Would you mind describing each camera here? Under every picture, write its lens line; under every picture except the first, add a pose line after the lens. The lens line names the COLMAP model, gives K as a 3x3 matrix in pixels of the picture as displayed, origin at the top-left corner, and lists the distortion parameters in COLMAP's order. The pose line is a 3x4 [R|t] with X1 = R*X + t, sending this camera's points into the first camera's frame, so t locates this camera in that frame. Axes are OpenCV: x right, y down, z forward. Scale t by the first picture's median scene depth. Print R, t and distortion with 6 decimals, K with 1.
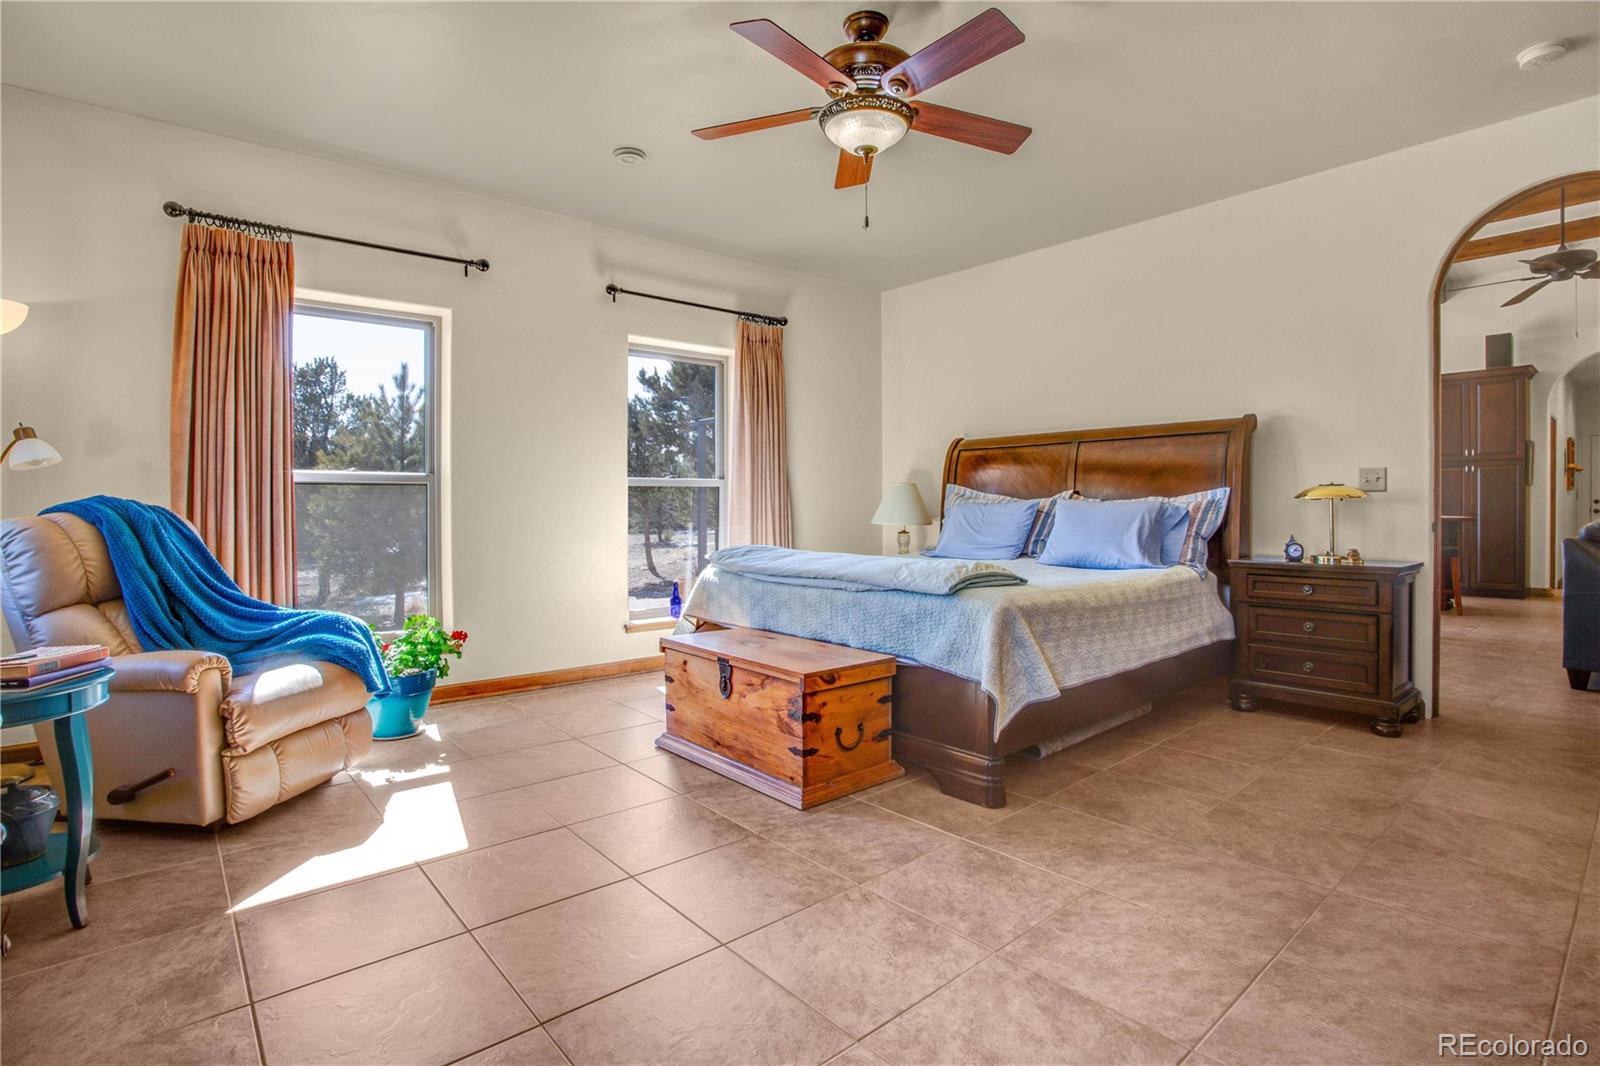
lens RADIAL K [[782.4, 0, 798.9], [0, 782.4, 523.8], [0, 0, 1]] dist [-0.065534, 0.023751]
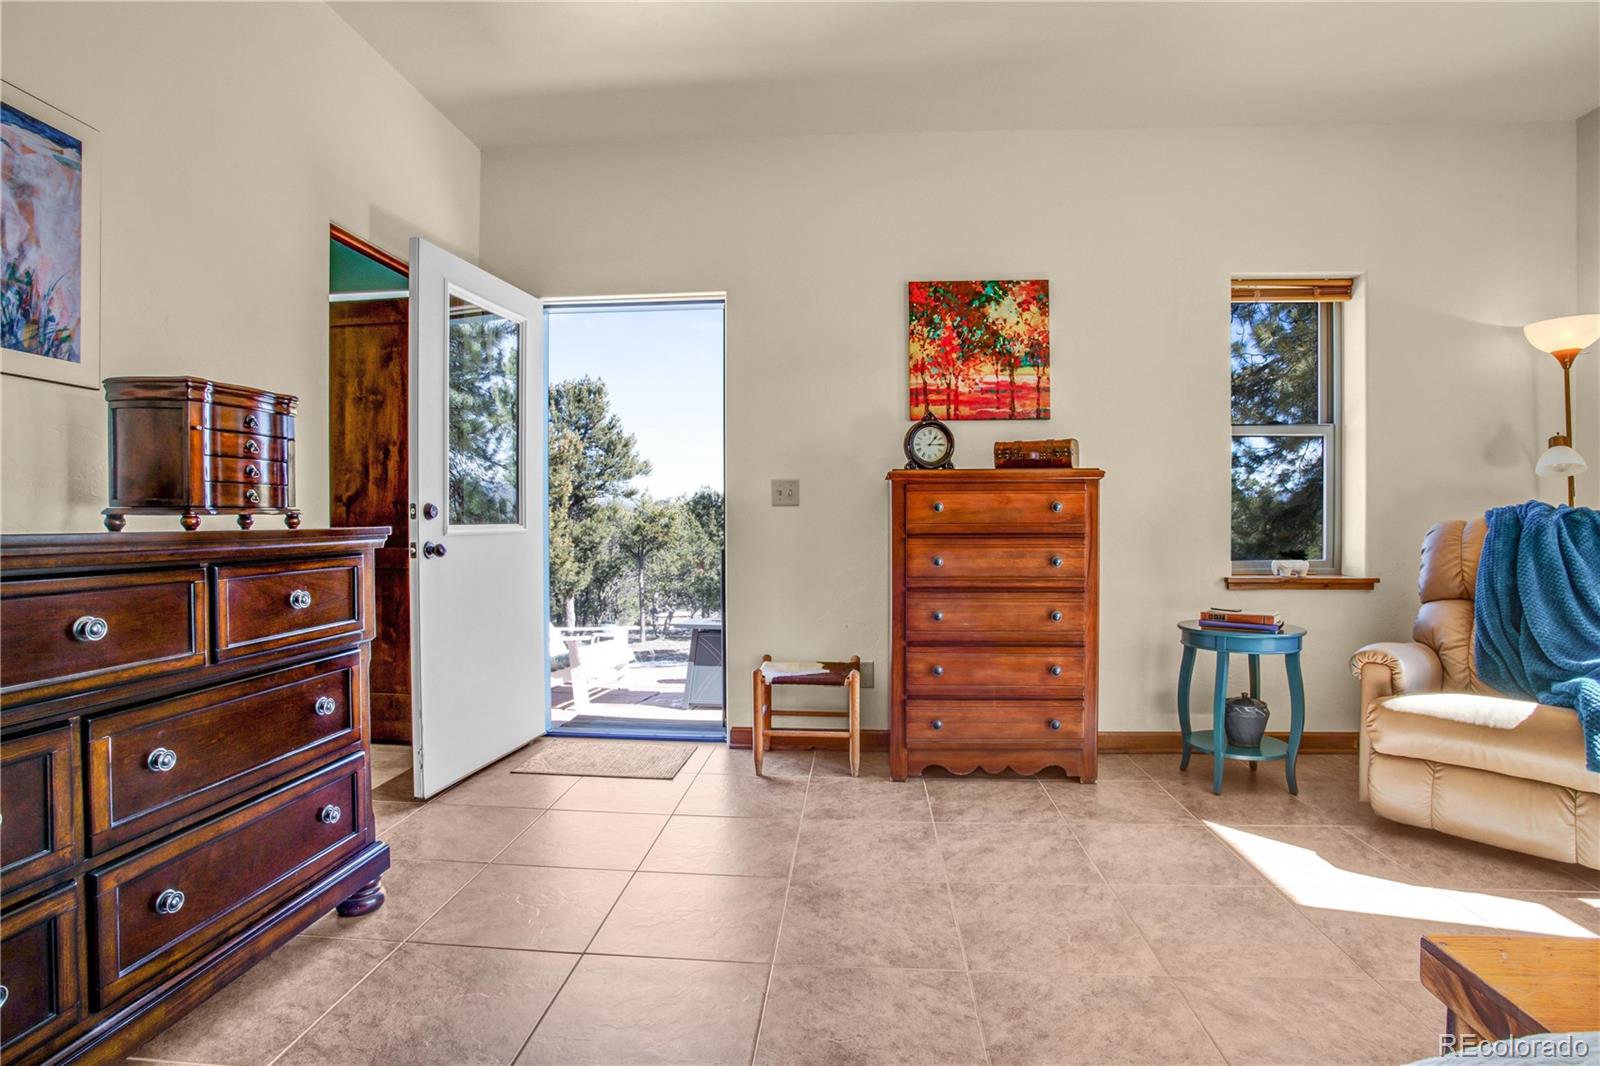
lens RADIAL K [[803.2, 0, 799.1], [0, 803.2, 550.8], [0, 0, 1]] dist [-0.070376, 0.027493]
pose [[-0.710638, 0.033489, -0.702760, 0.643442], [-0.010167, 0.998273, 0.057853, -0.026041], [0.703484, 0.048257, -0.709071, 1.347290]]
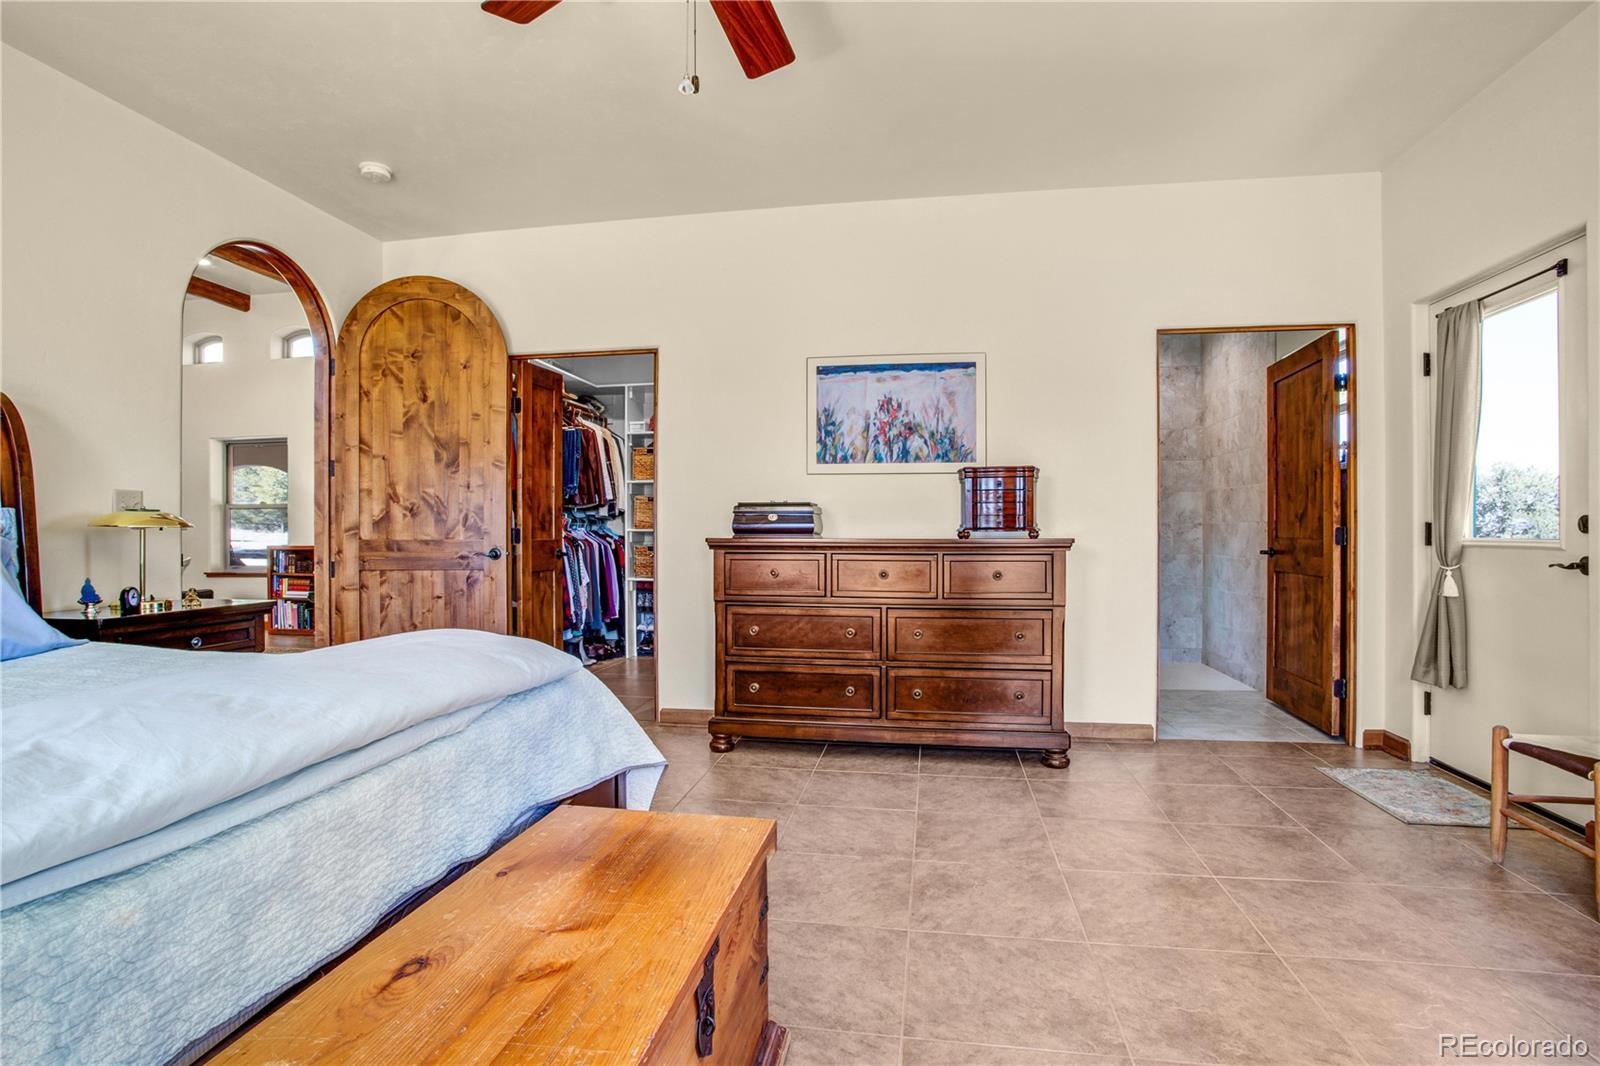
lens RADIAL K [[781.4, 0, 795.1], [0, 781.4, 548.0], [0, 0, 1]] dist [-0.050044, 0.001576]
pose [[-0.633206, -0.009328, 0.773927, -0.584670], [0.020394, 0.999379, 0.028731, -0.037064], [-0.773715, 0.033976, -0.632623, 1.748095]]
